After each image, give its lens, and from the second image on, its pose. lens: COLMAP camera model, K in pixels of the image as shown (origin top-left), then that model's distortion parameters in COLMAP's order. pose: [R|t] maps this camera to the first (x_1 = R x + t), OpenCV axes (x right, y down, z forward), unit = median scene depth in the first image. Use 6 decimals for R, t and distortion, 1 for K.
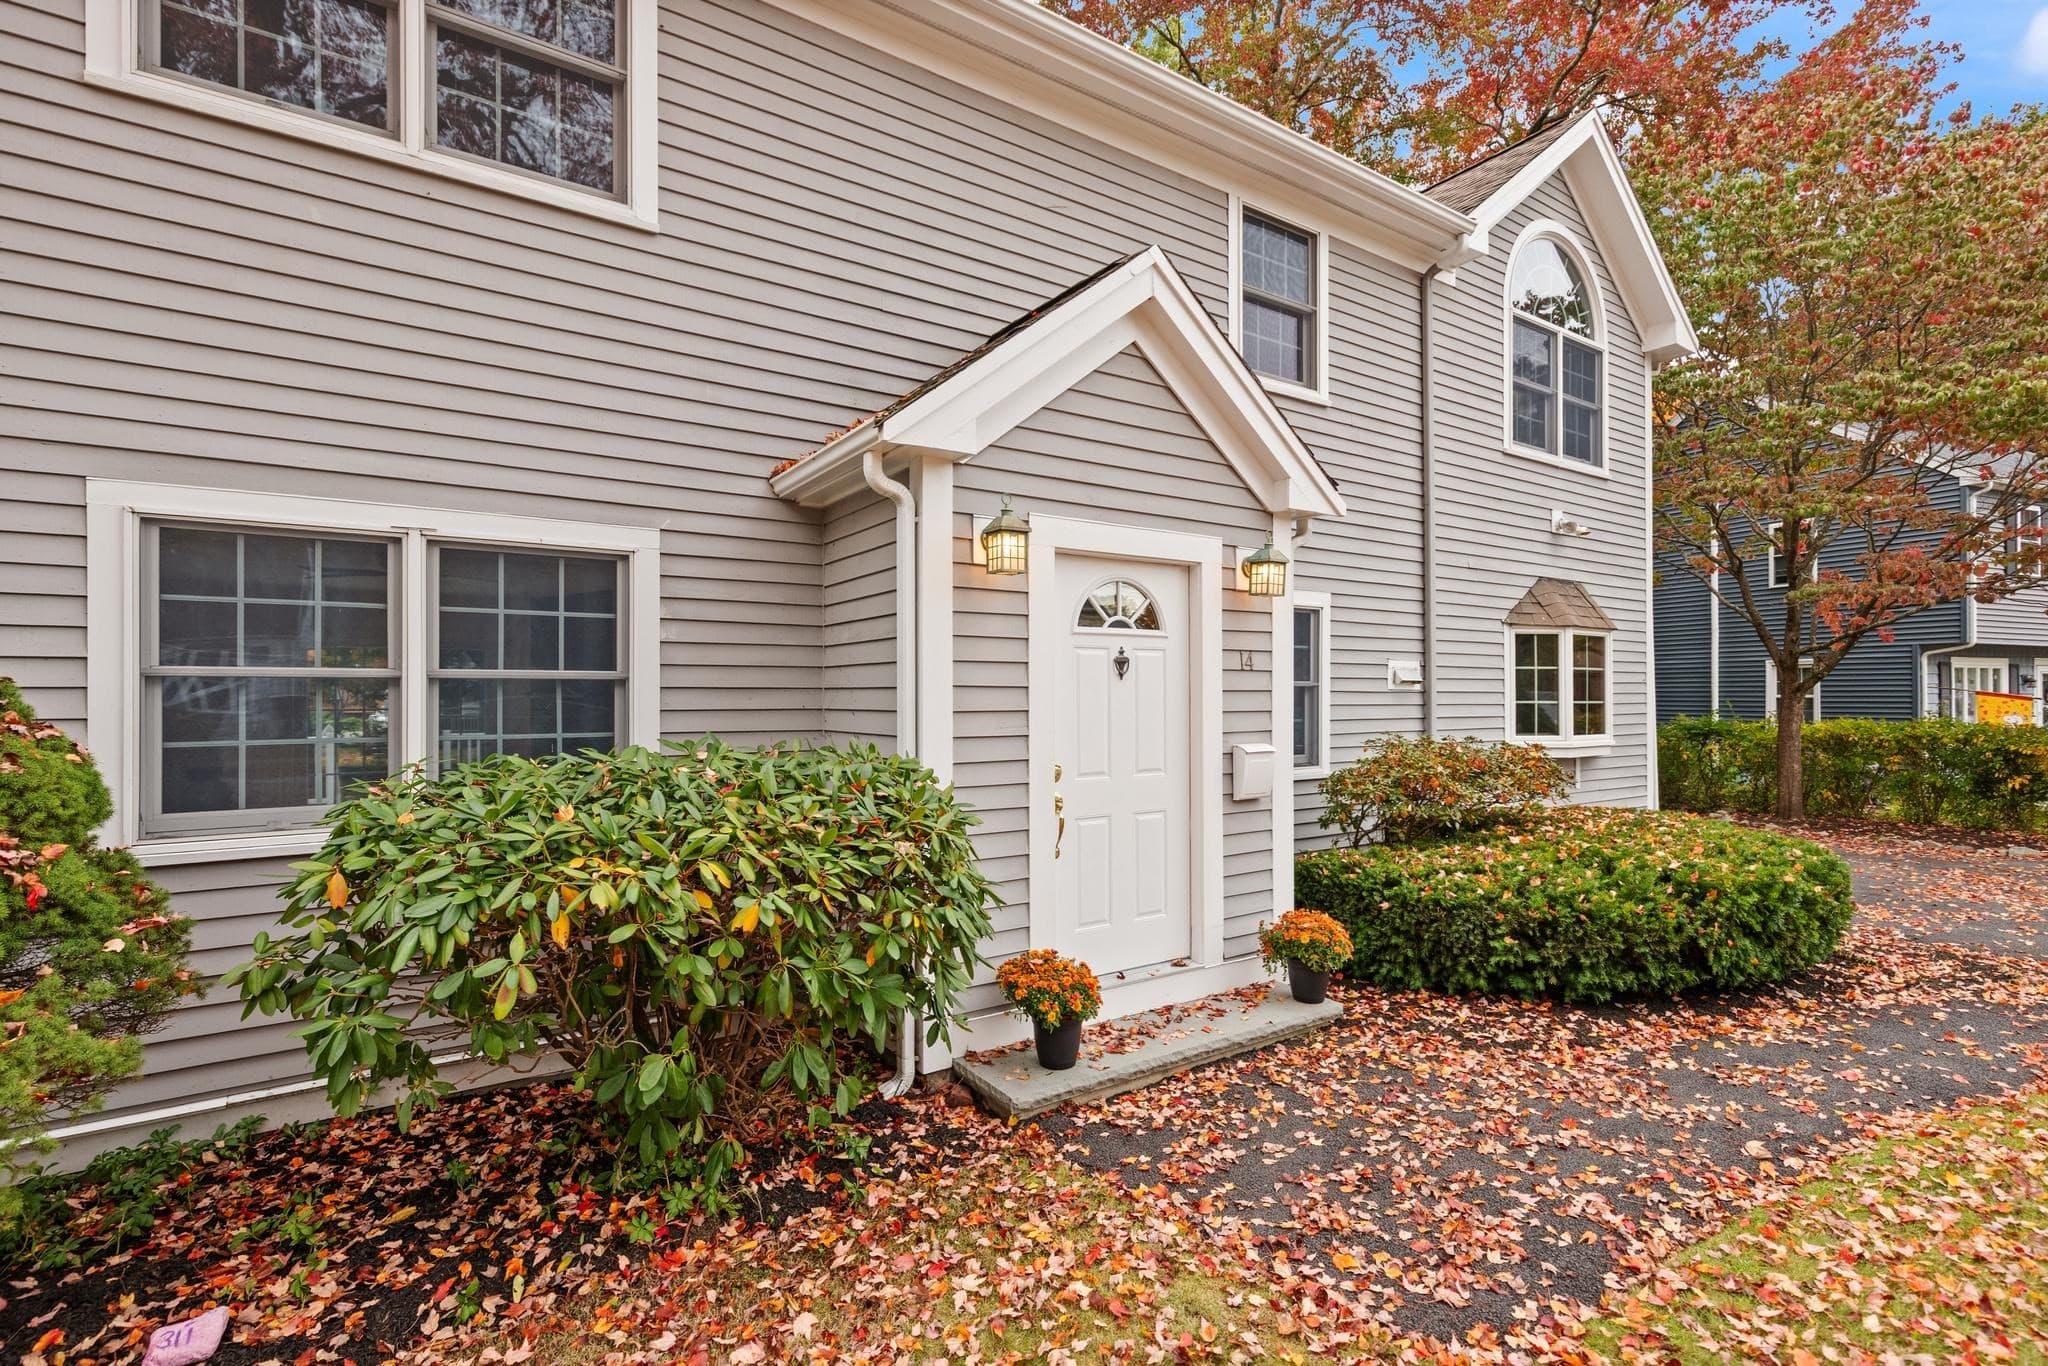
lens RADIAL K [[939.0, 0, 1002.7], [0, 939.0, 688.0], [0, 0, 1]] dist [0.010708, -0.000176]
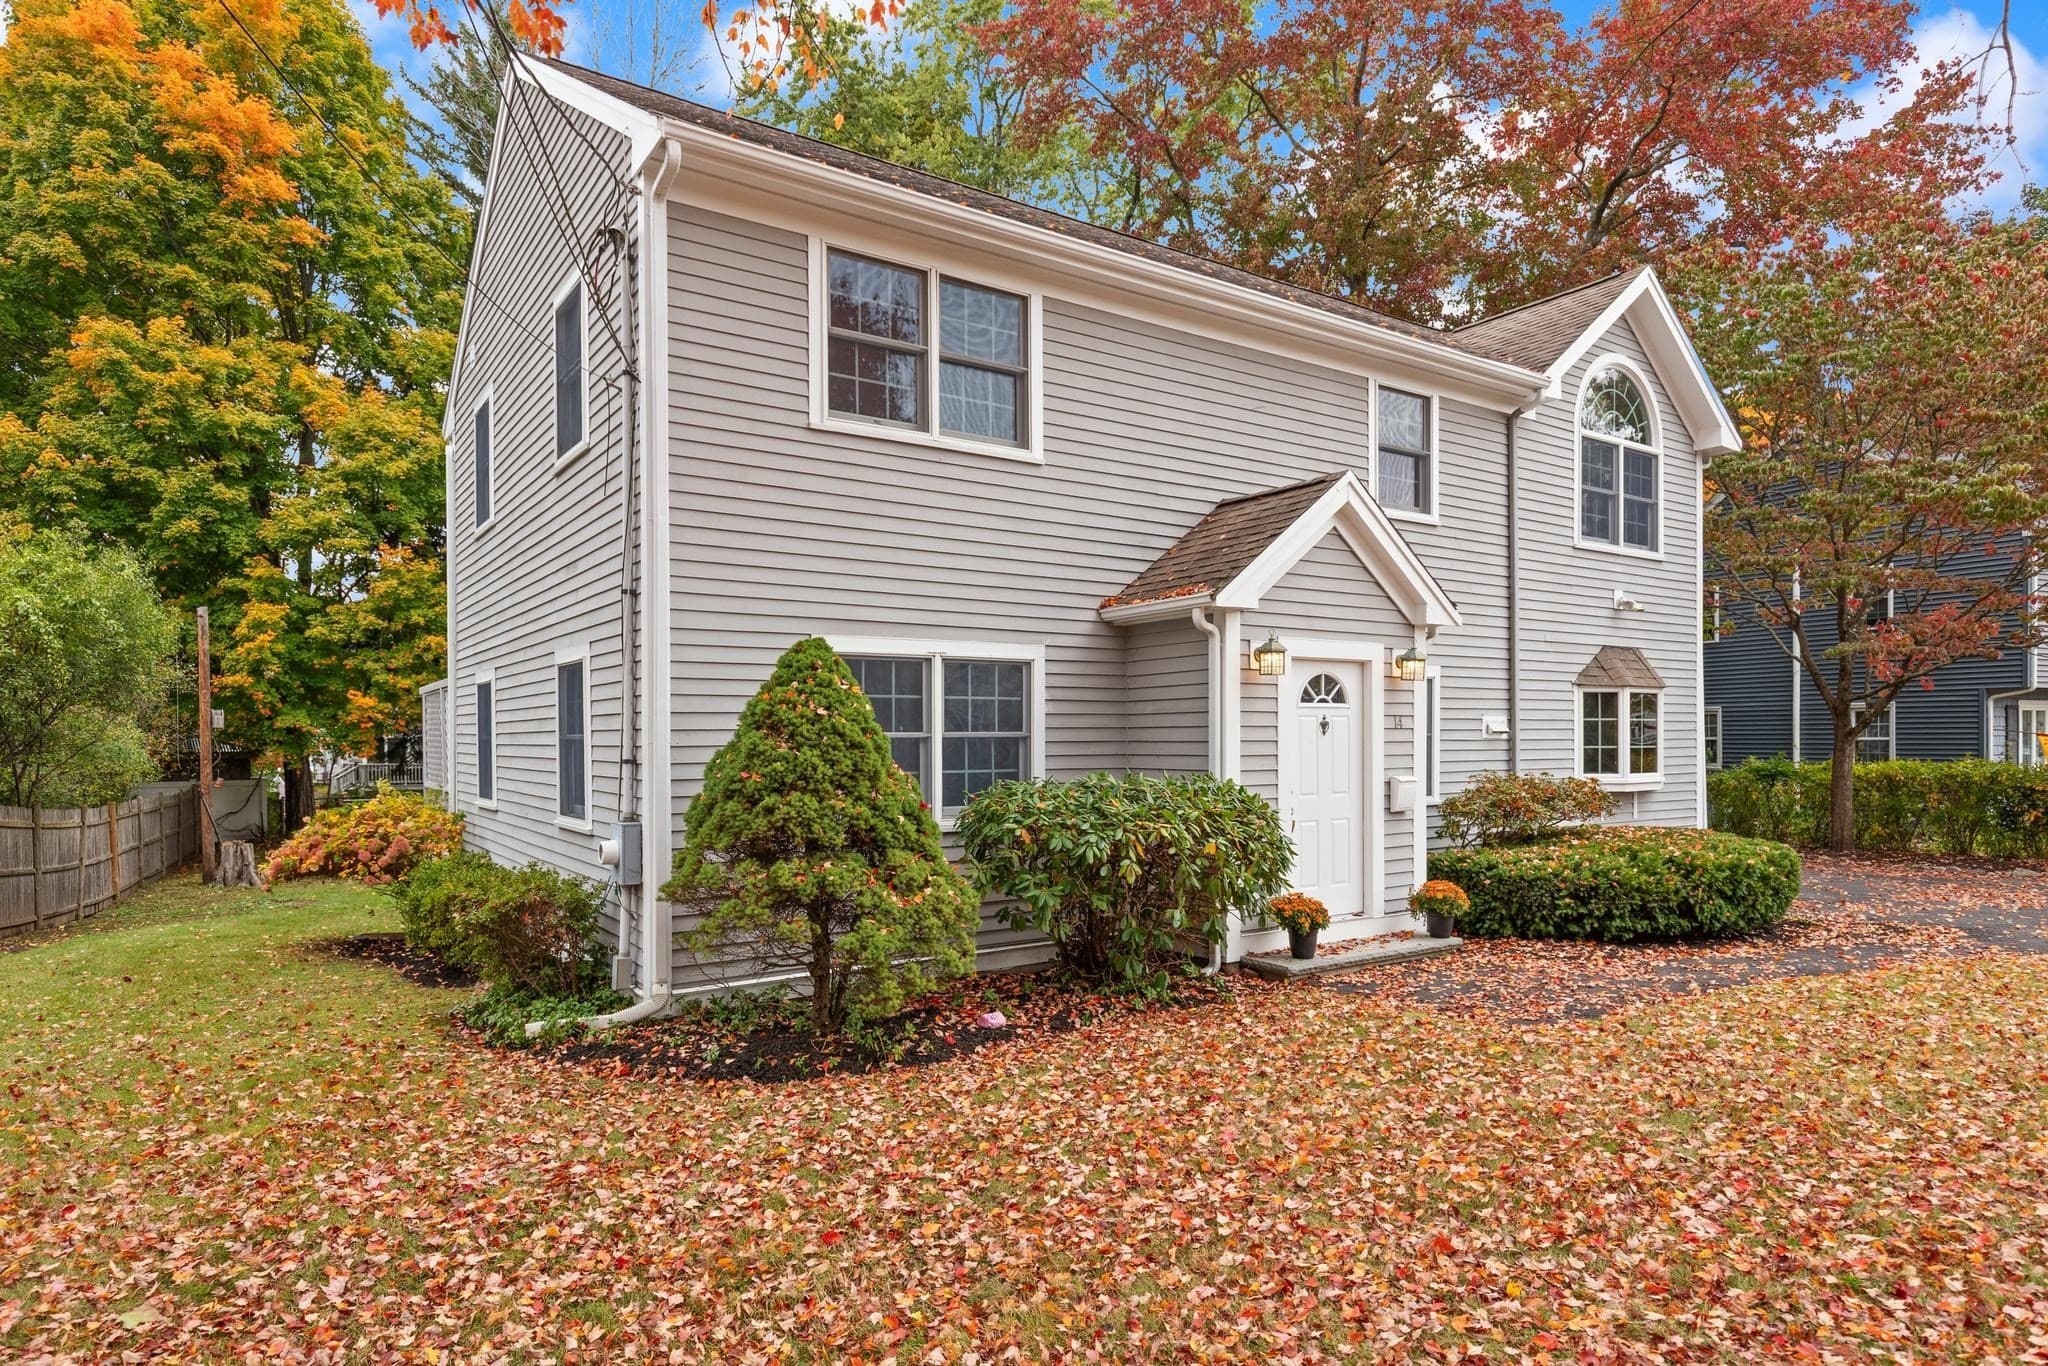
lens RADIAL K [[1139.9, 0, 969.9], [0, 1139.9, 749.2], [0, 0, 1]] dist [0.004878, 0.001259]
pose [[0.999907, -0.004978, -0.012693, -0.421259], [0.005181, 0.999858, 0.016044, -0.018335], [0.012612, -0.016108, 0.999791, -0.884250]]
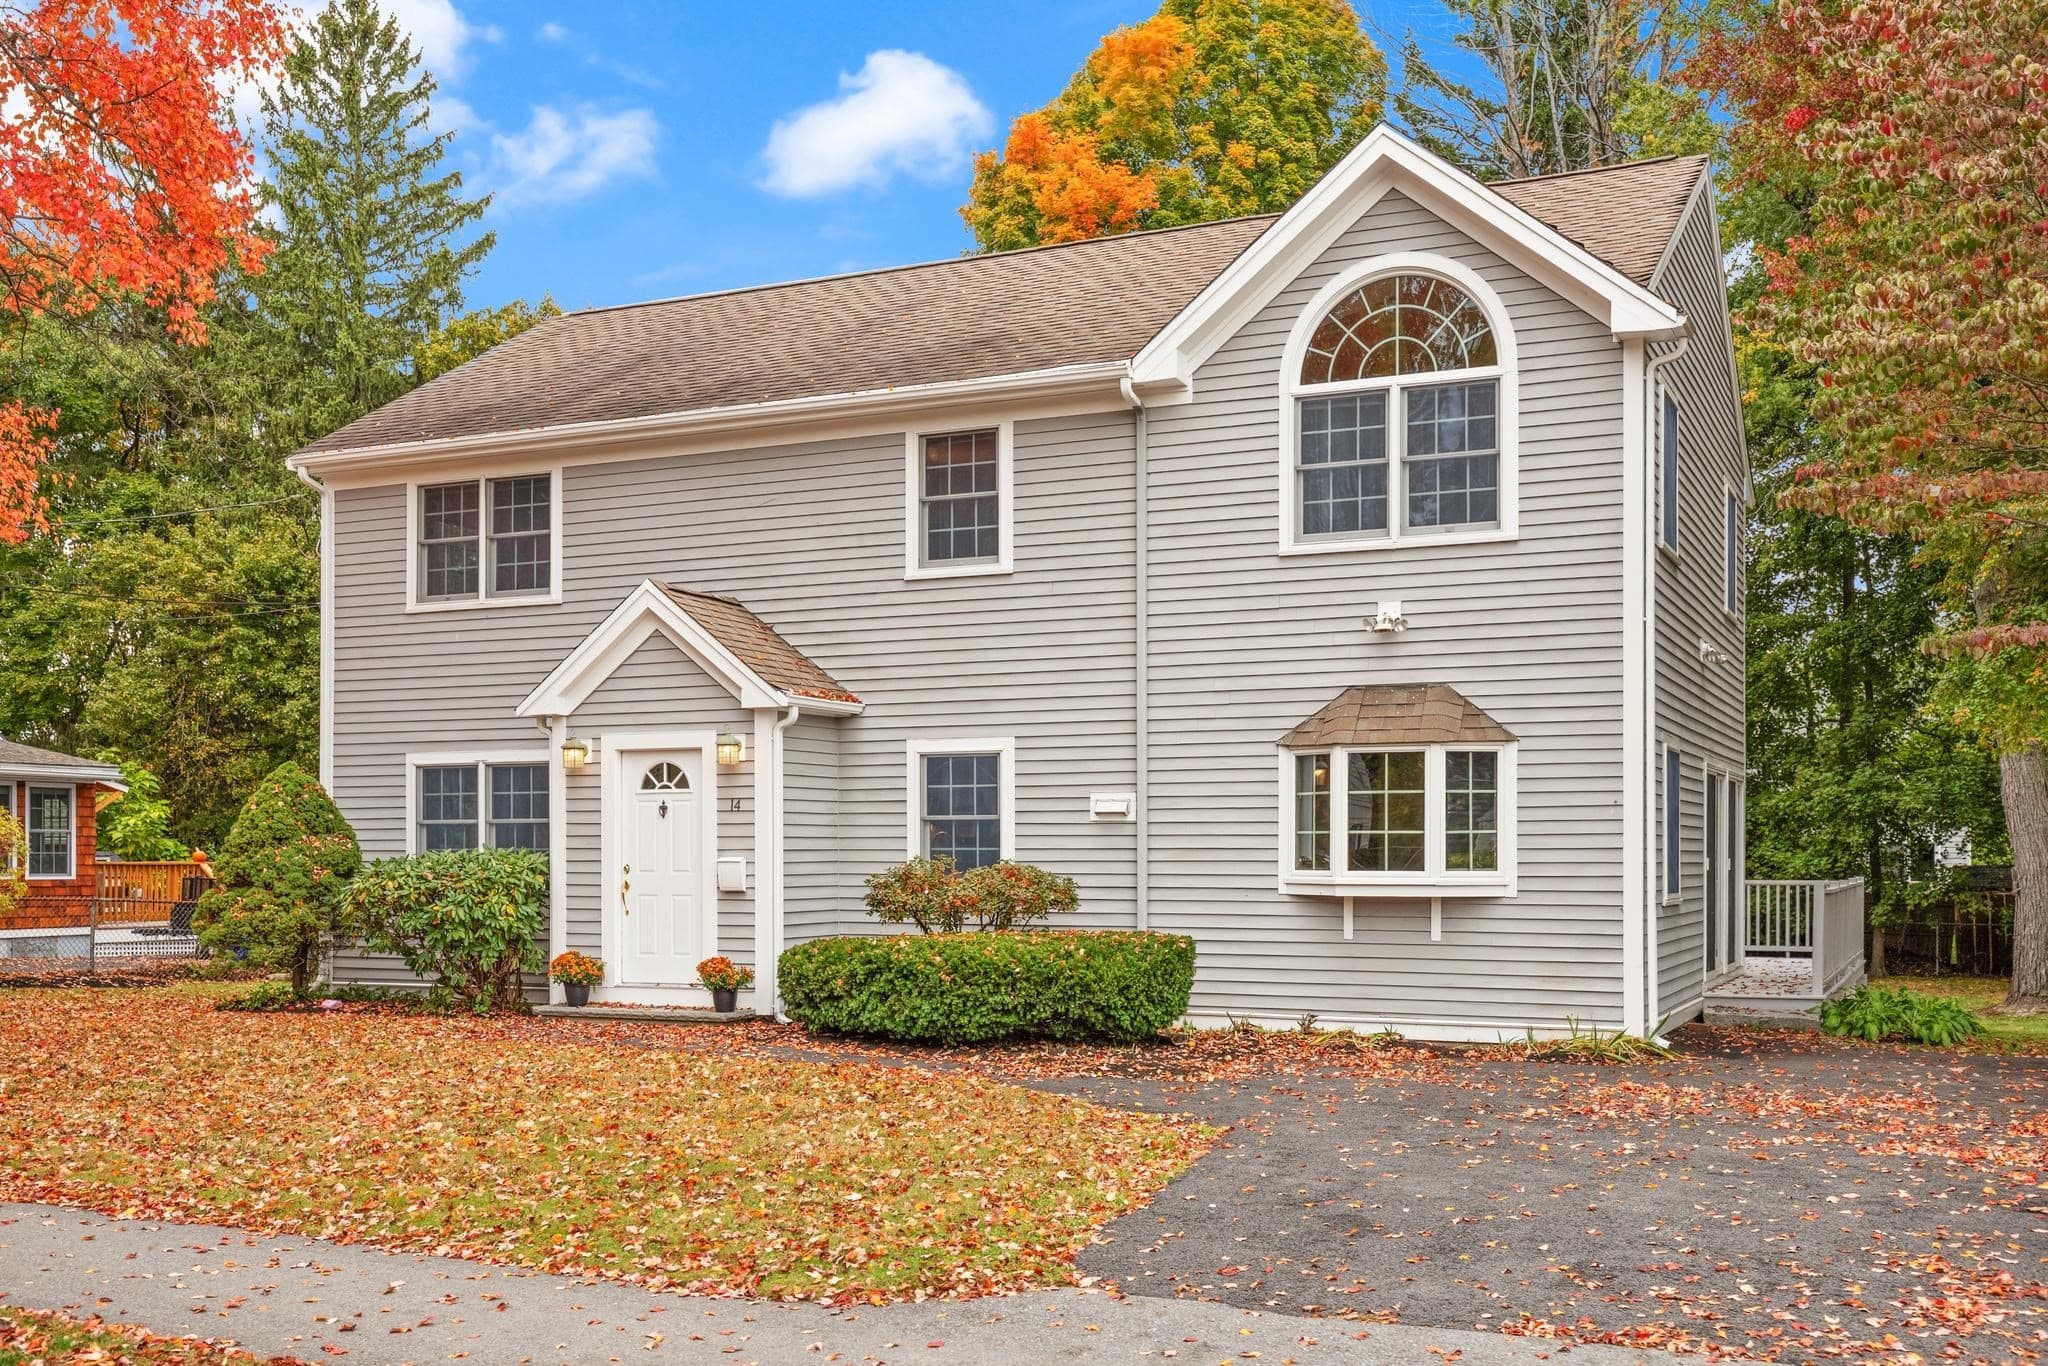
lens RADIAL K [[2004.8, 0, 1021.6], [0, 2004.8, 848.3], [0, 0, 1]] dist [0.005917, 0.008325]
pose [[0.515255, -0.005799, -0.857017, 3.433999], [0.005139, 0.999980, -0.003676, 0.059931], [0.857022, -0.002510, 0.515274, -0.337511]]
